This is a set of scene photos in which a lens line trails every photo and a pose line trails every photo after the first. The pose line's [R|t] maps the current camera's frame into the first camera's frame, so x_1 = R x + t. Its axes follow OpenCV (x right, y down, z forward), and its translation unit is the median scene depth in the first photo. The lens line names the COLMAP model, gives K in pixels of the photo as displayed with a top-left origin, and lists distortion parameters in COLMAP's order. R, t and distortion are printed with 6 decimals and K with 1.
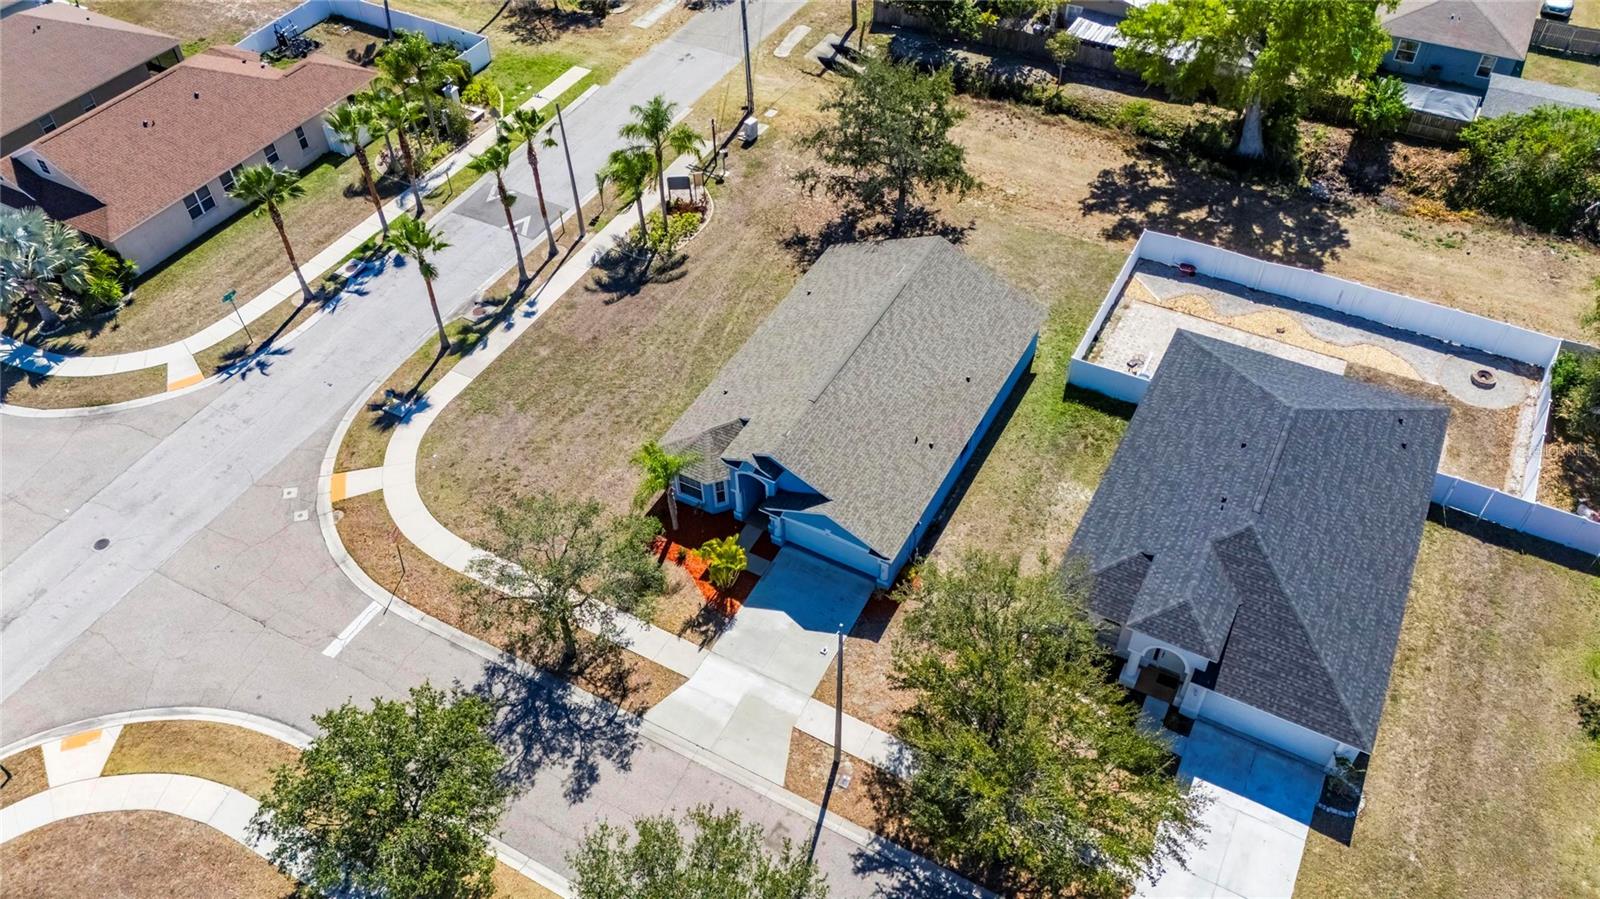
lens RADIAL K [[1171.3, 0, 806.0], [0, 1171.3, 451.5], [0, 0, 1]] dist [0.073767, -0.067305]
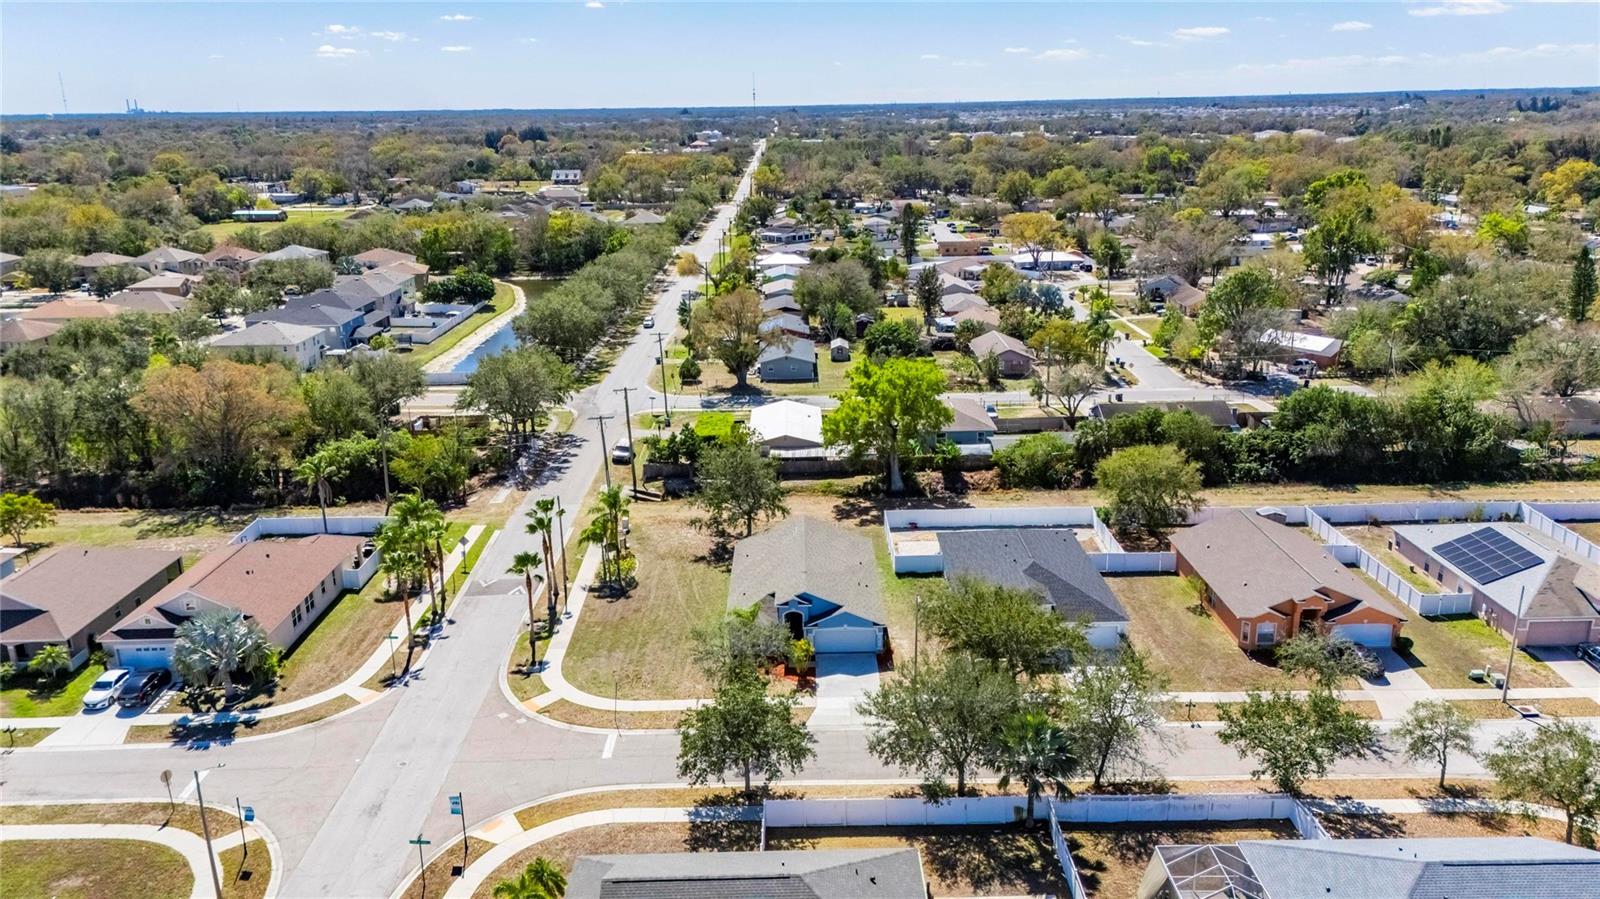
lens RADIAL K [[1171.3, 0, 808.7], [0, 1171.3, 442.5], [0, 0, 1]] dist [0.073767, -0.067305]
pose [[0.873966, -0.133121, 0.467399, -0.701858], [0.349326, 0.840707, -0.413743, 0.468026], [-0.337868, 0.524872, 0.781252, -0.456510]]
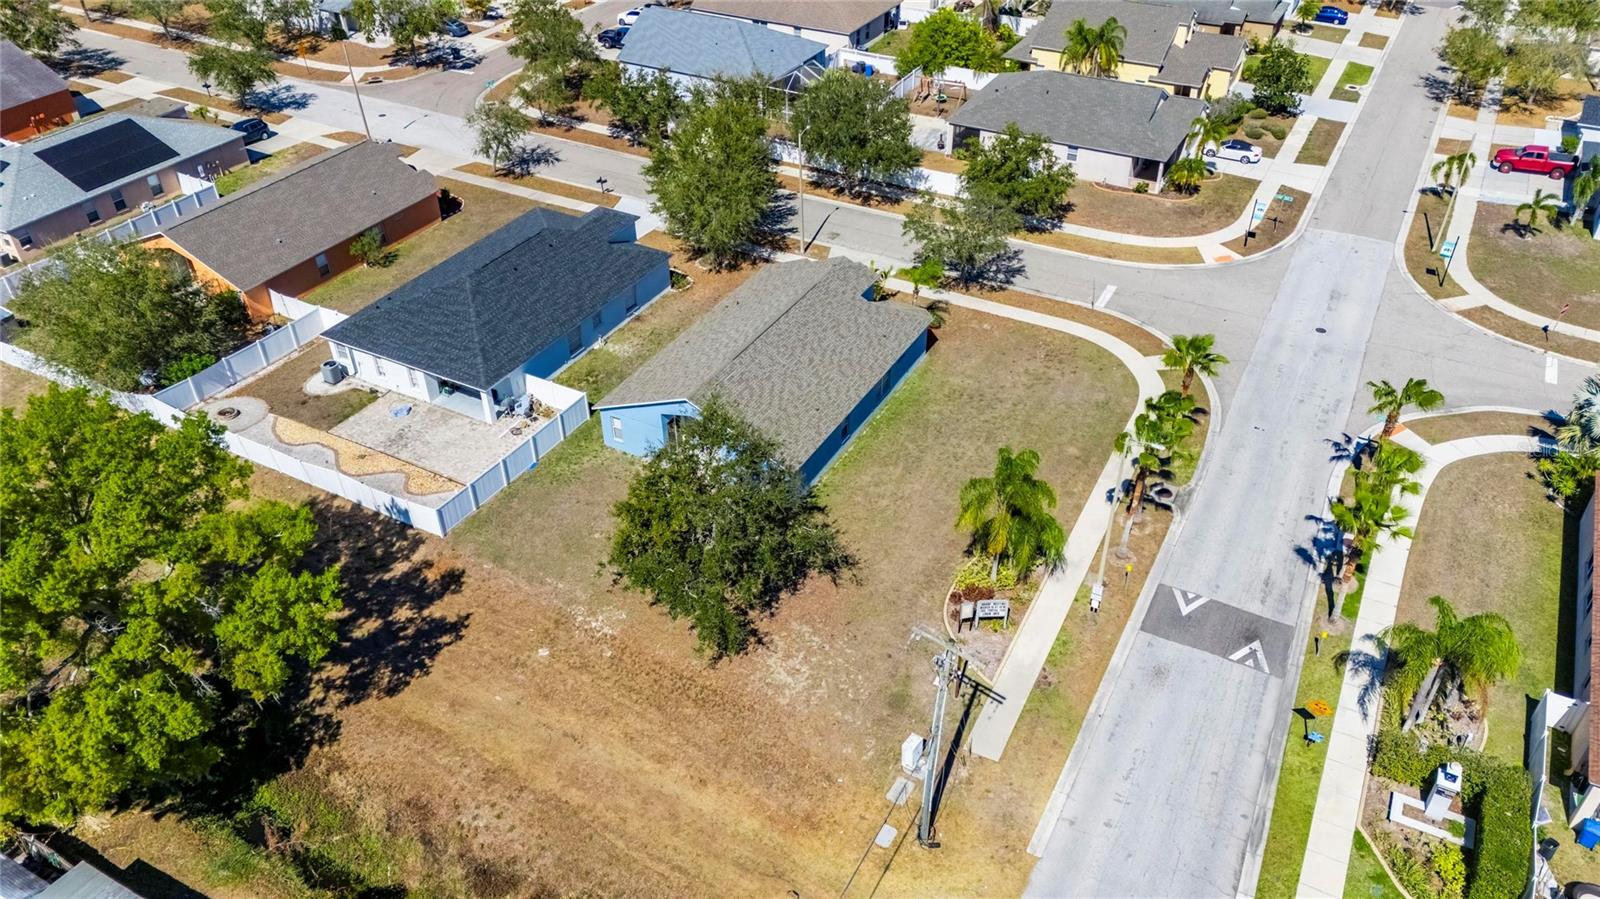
lens RADIAL K [[1171.3, 0, 804.6], [0, 1171.3, 455.5], [0, 0, 1]] dist [0.073767, -0.067305]
pose [[-0.999741, 0.014073, 0.017876, -0.003178], [0.019575, 0.131691, 0.991098, -1.168452], [0.011594, 0.991191, -0.131933, 1.188259]]
